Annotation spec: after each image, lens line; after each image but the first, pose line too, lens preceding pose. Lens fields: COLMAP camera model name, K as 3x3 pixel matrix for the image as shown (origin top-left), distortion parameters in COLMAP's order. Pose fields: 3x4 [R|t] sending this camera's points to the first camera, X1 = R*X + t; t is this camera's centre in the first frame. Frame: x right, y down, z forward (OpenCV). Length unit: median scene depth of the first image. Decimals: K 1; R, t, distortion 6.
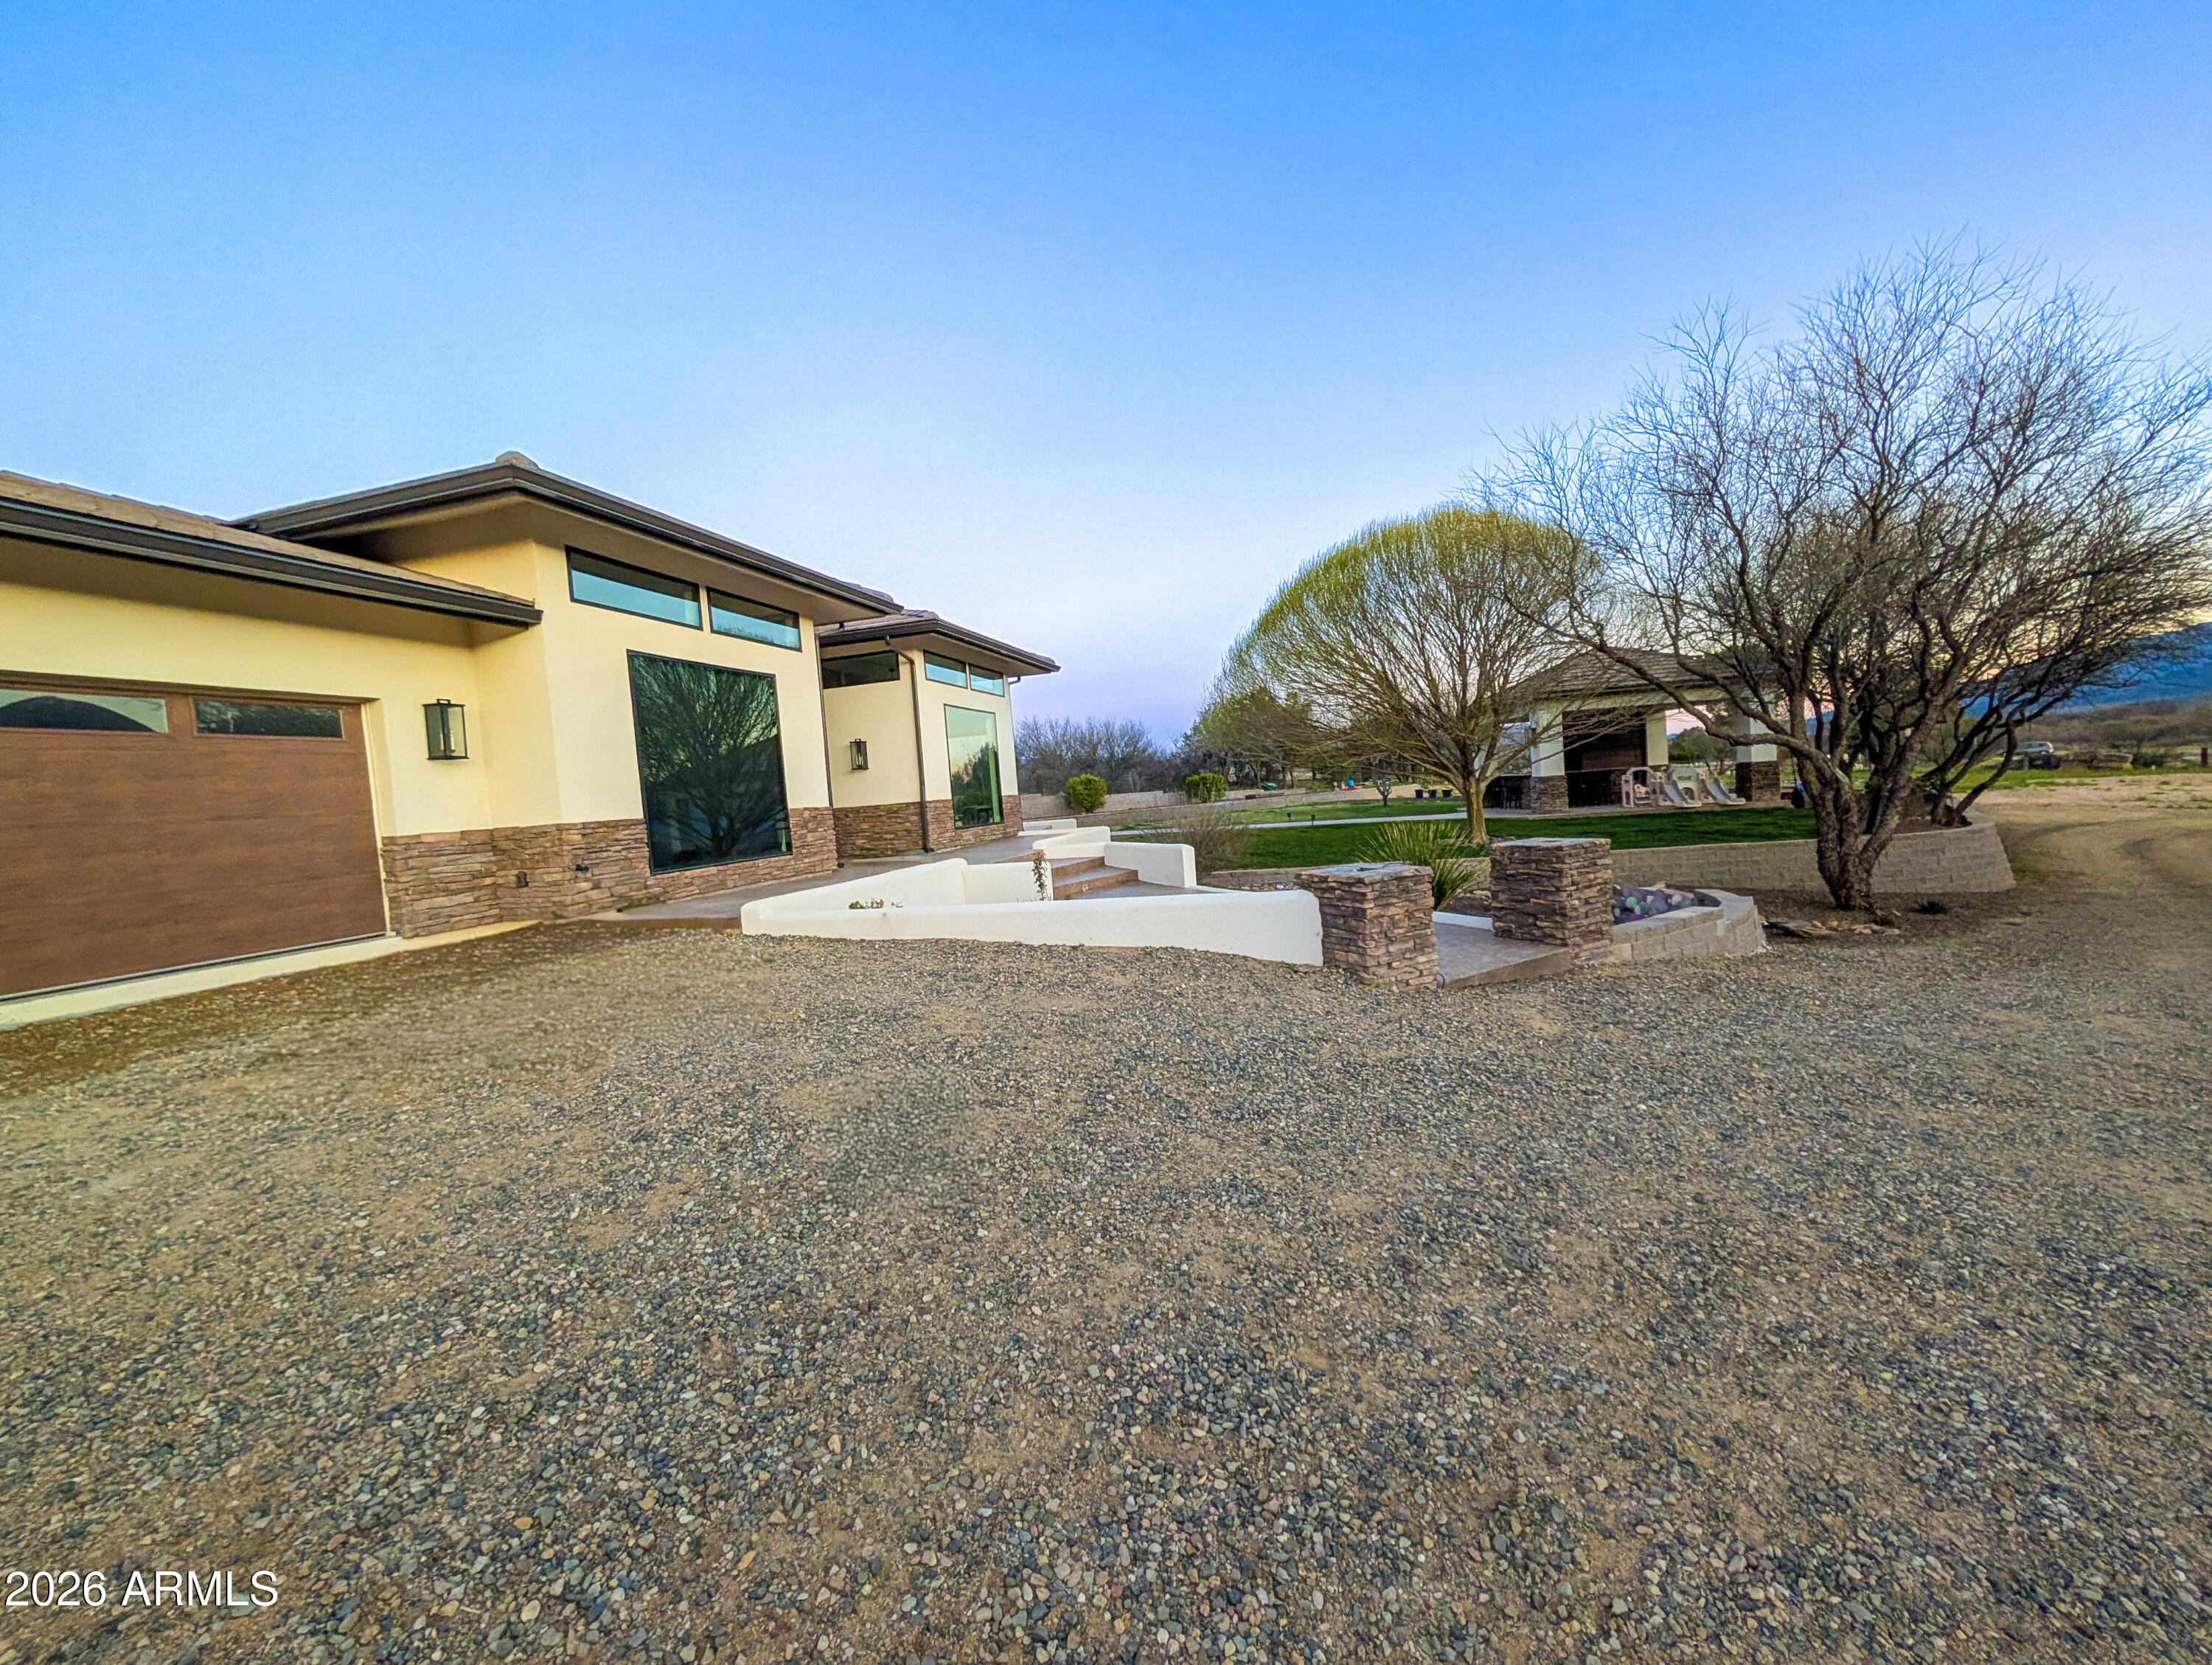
lens RADIAL K [[838.0, 0, 1106.0], [0, 838.0, 832.5], [0, 0, 1]] dist [0.001039, 0.000594]
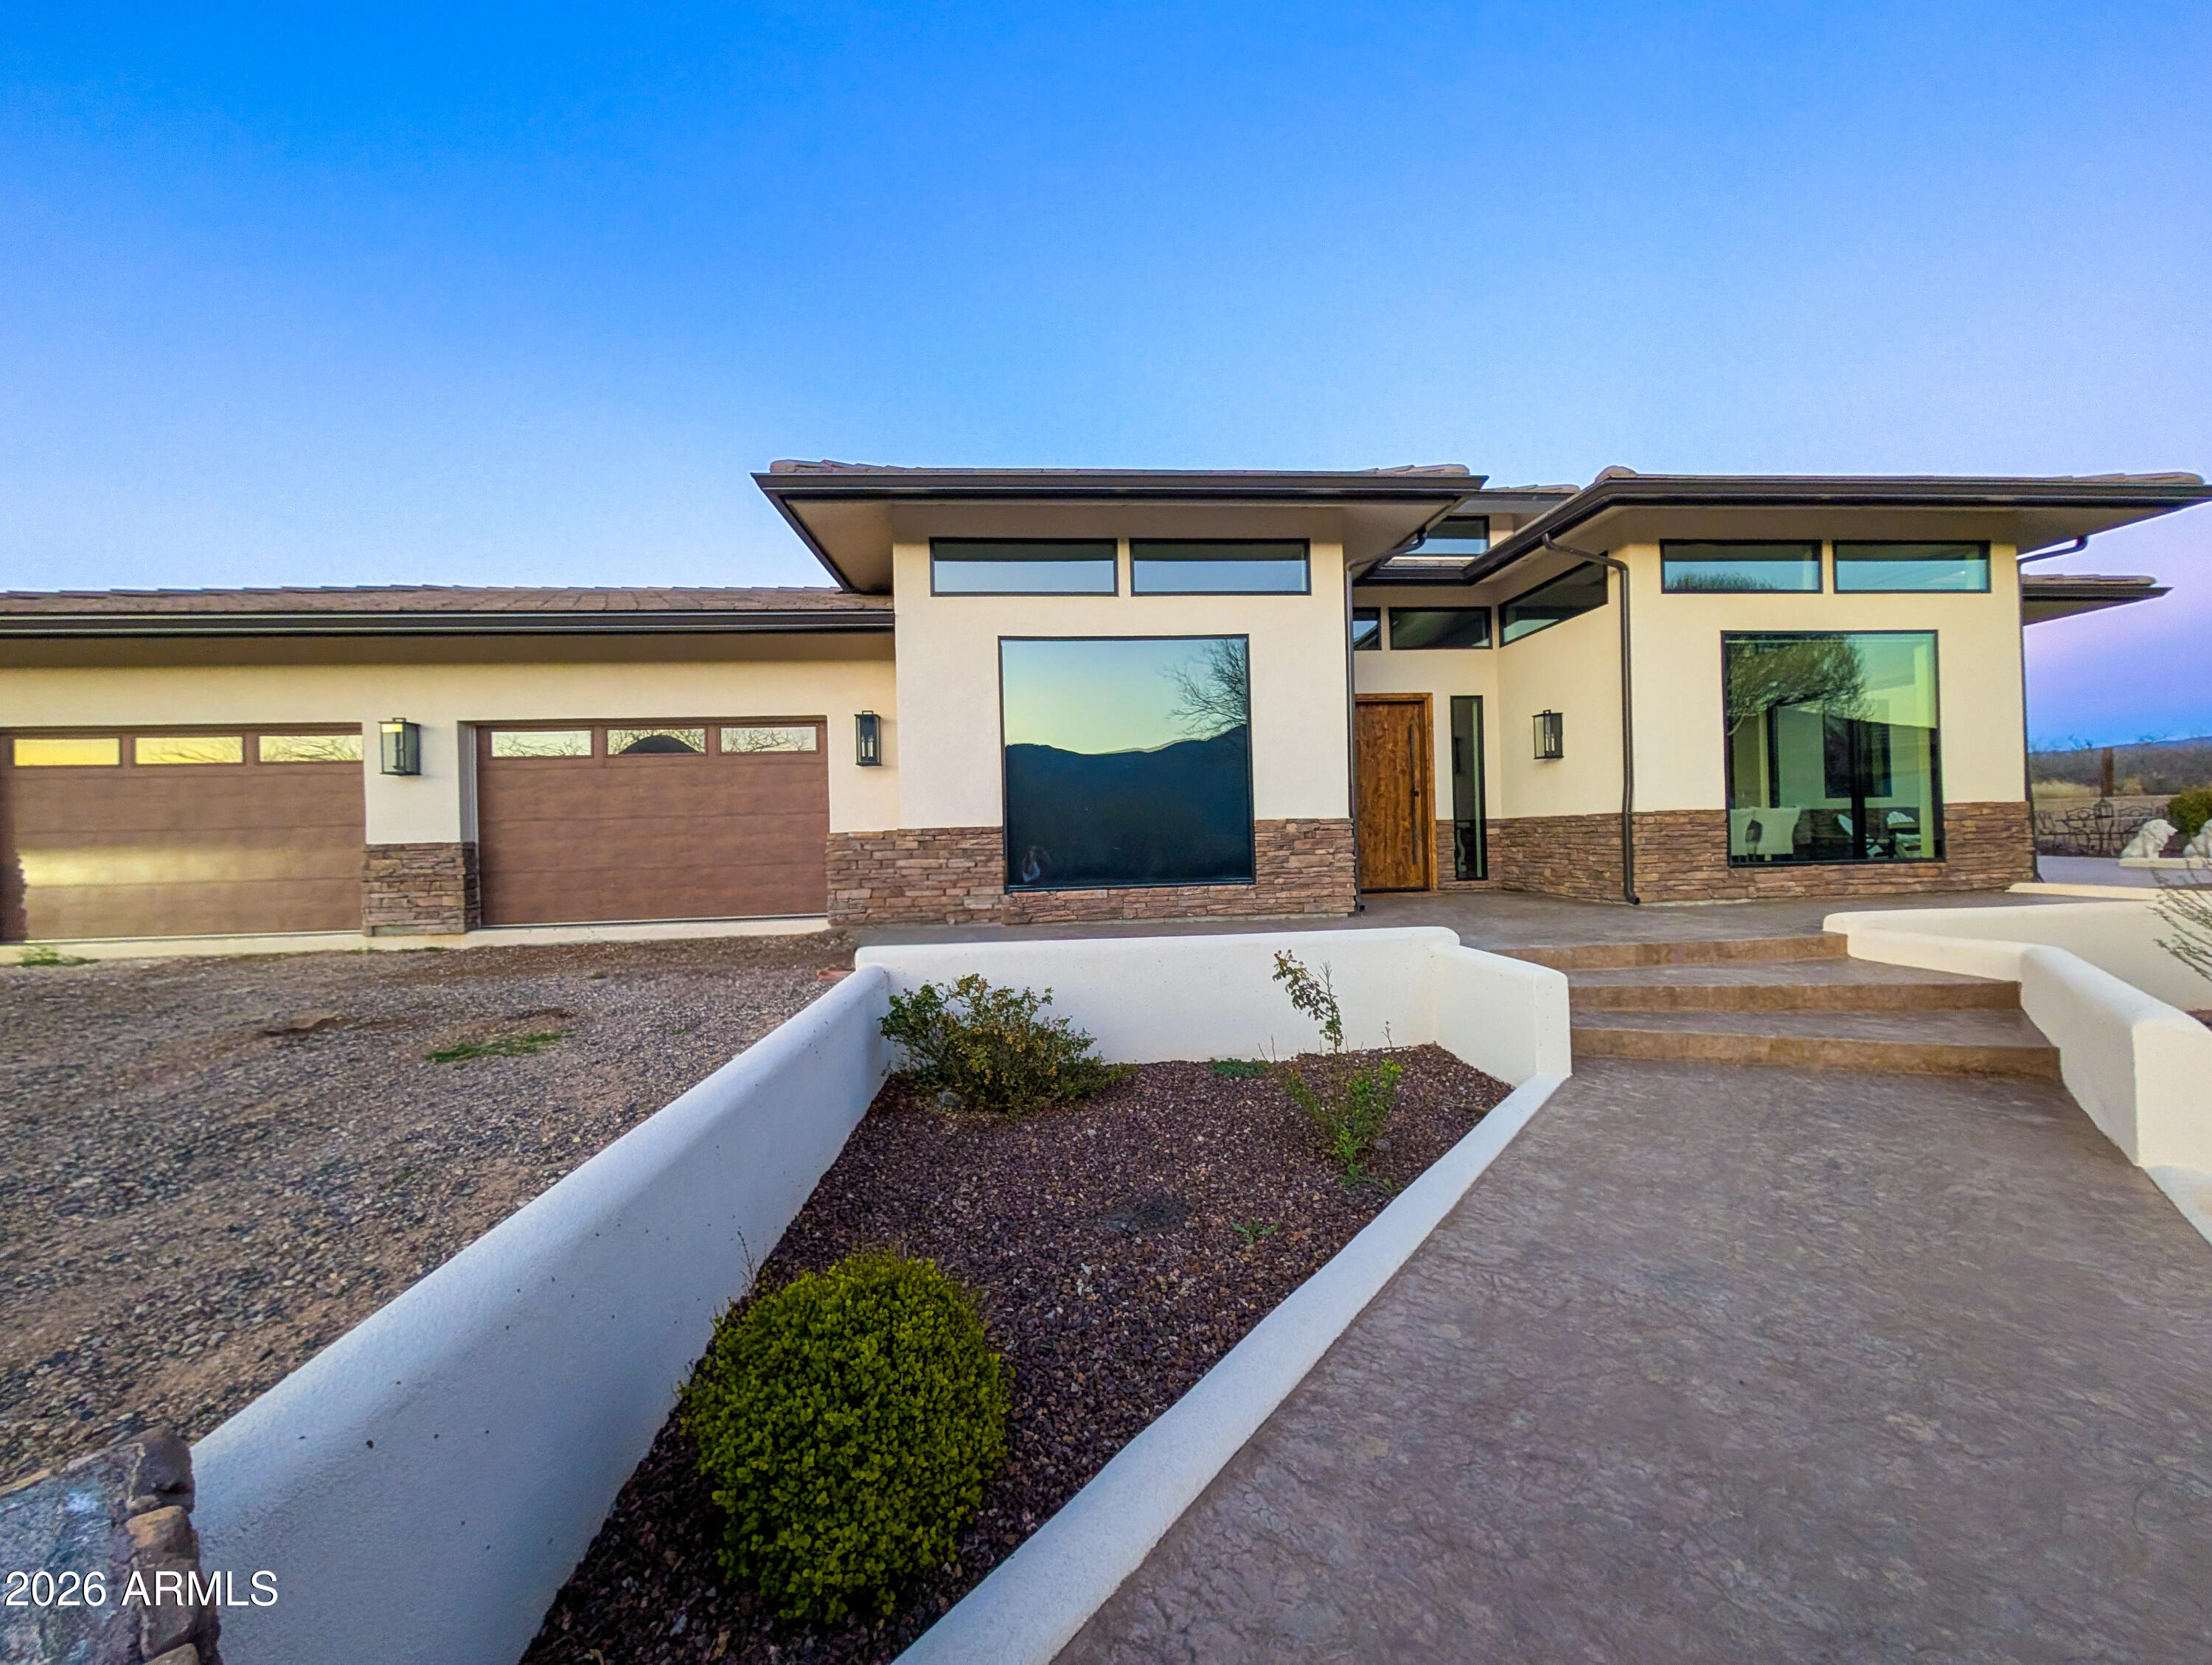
lens RADIAL K [[774.2, 0, 1106.0], [0, 774.2, 832.5], [0, 0, 1]] dist [-0.000211, 0.000062]
pose [[0.356267, 0.062083, -0.932320, 0.185079], [-0.045373, 0.997763, 0.049103, -0.042375], [0.933282, 0.024809, 0.358286, 0.617568]]
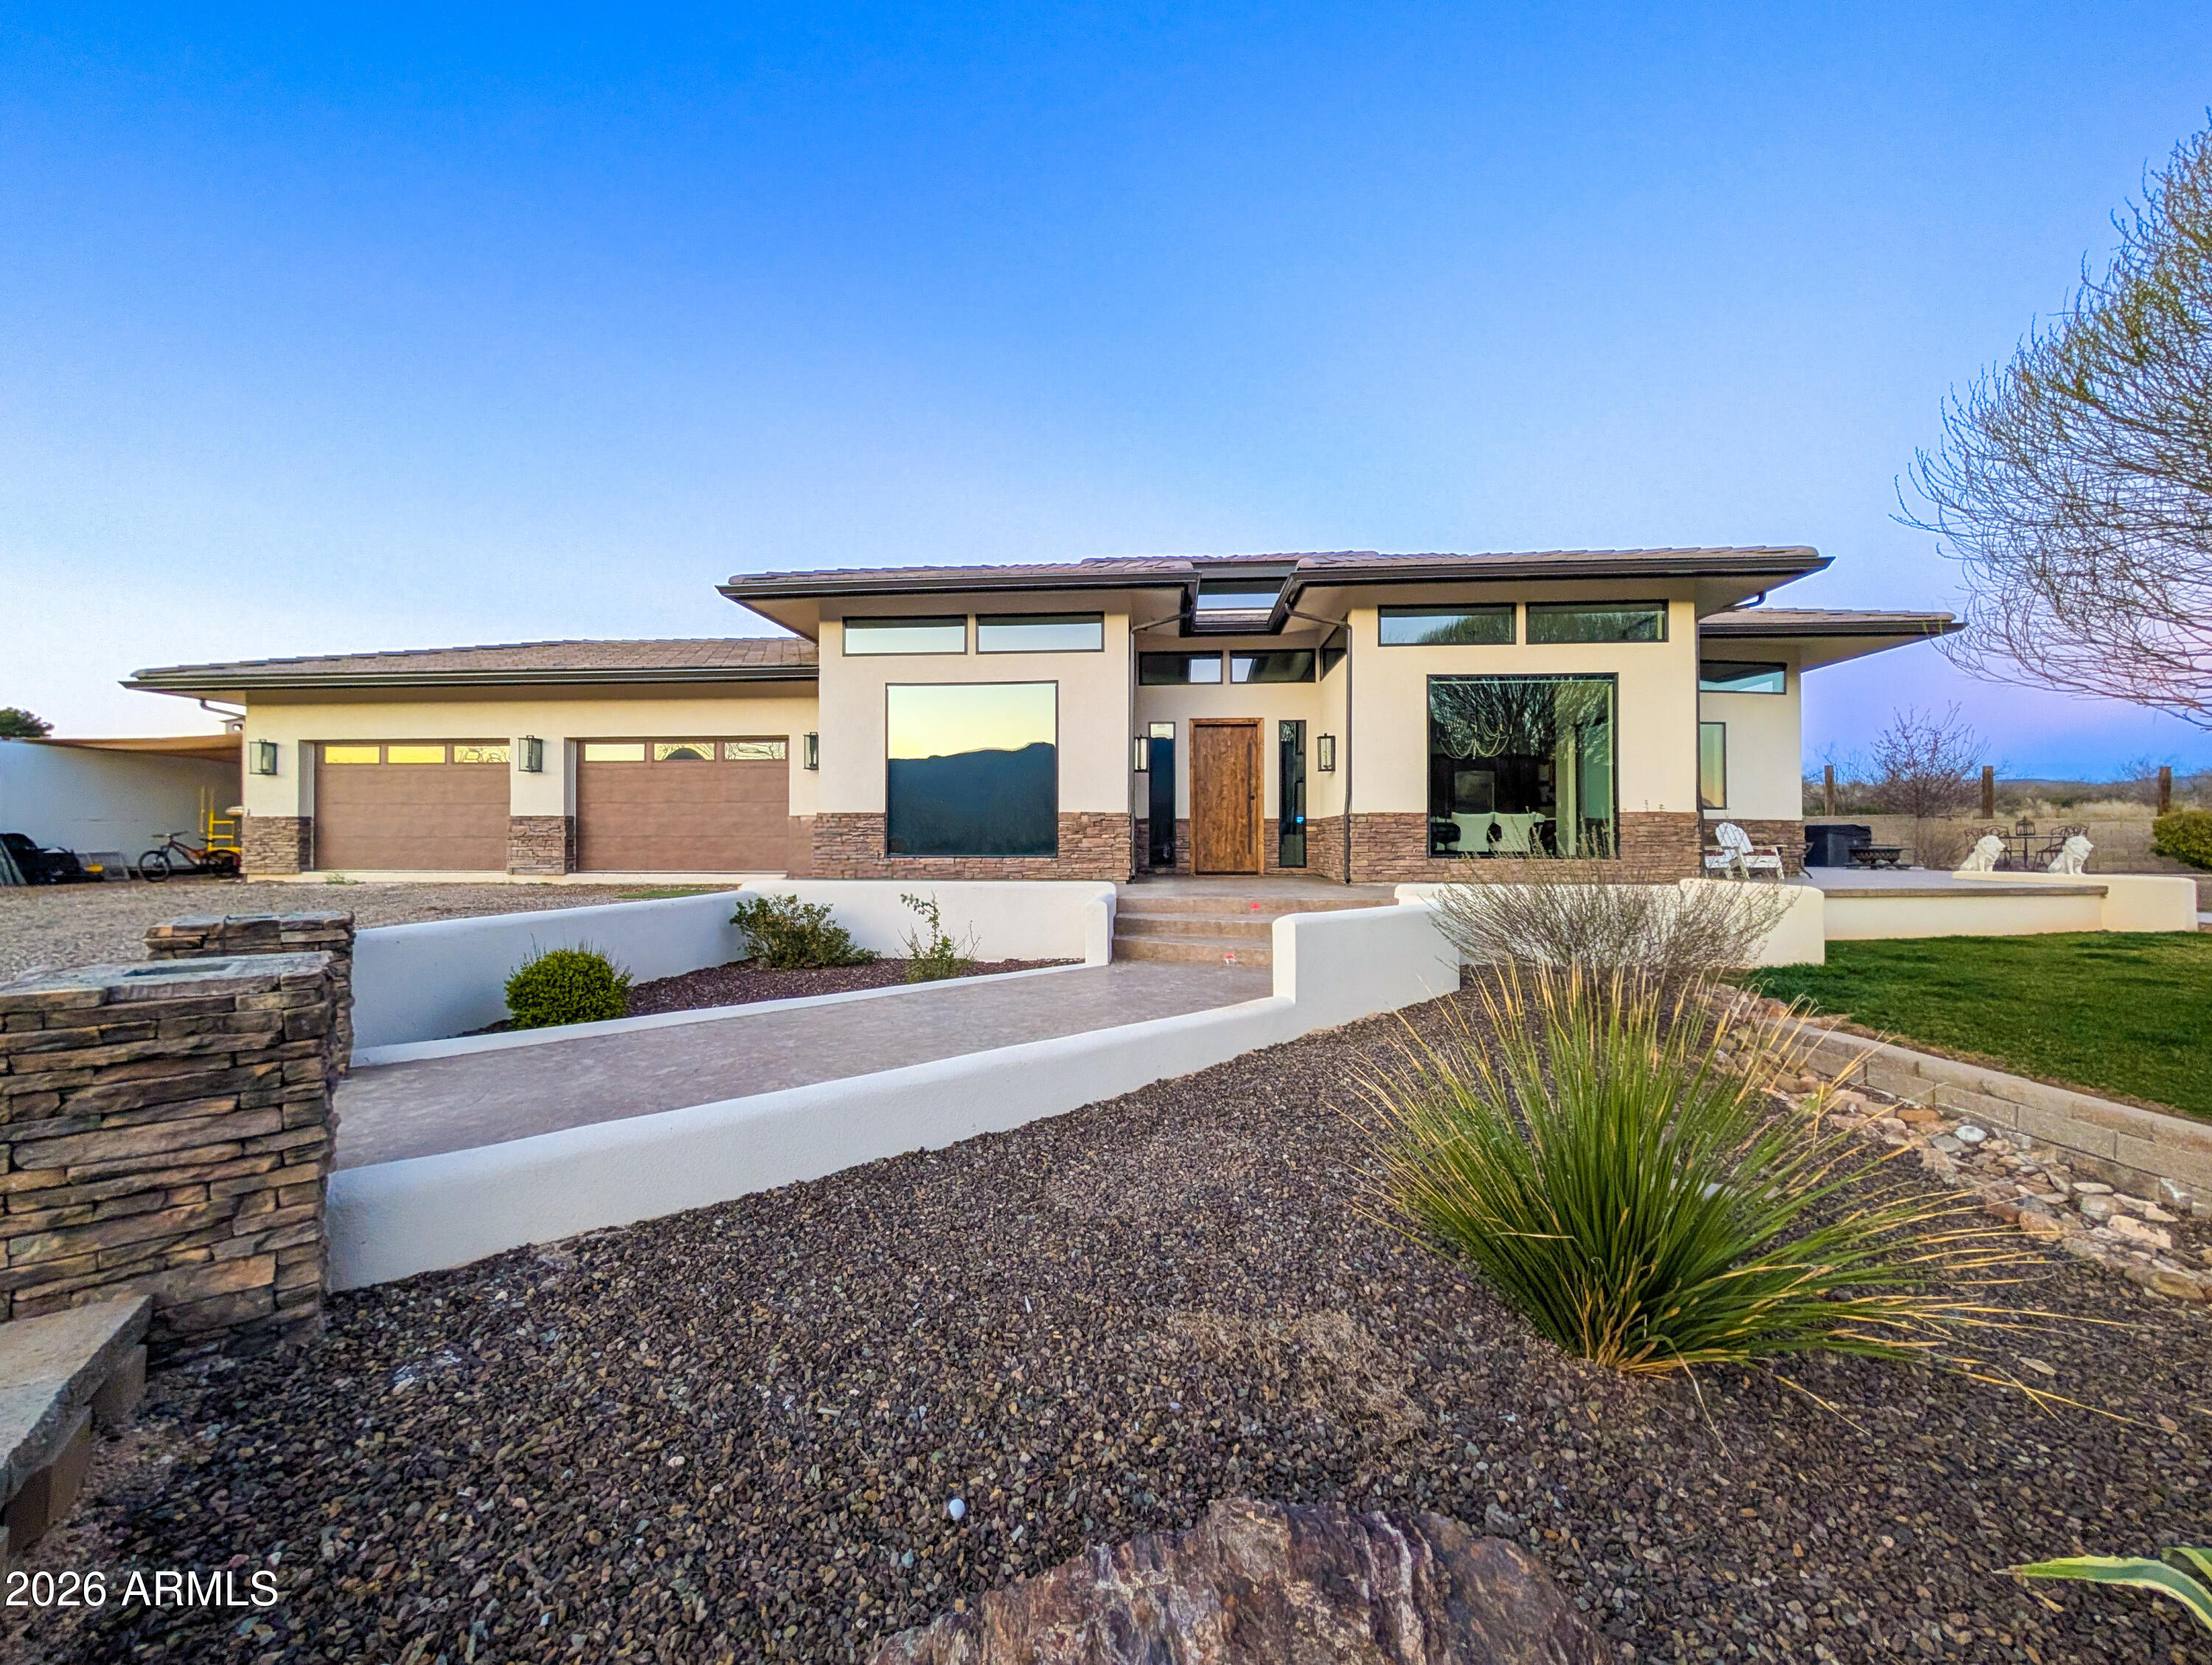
lens RADIAL K [[774.2, 0, 1106.0], [0, 774.2, 832.5], [0, 0, 1]] dist [-0.000211, 0.000062]
pose [[0.205536, 0.066520, -0.976386, 0.518736], [-0.063774, 0.996477, 0.054464, -0.055795], [0.976569, 0.051074, 0.209054, 0.826099]]
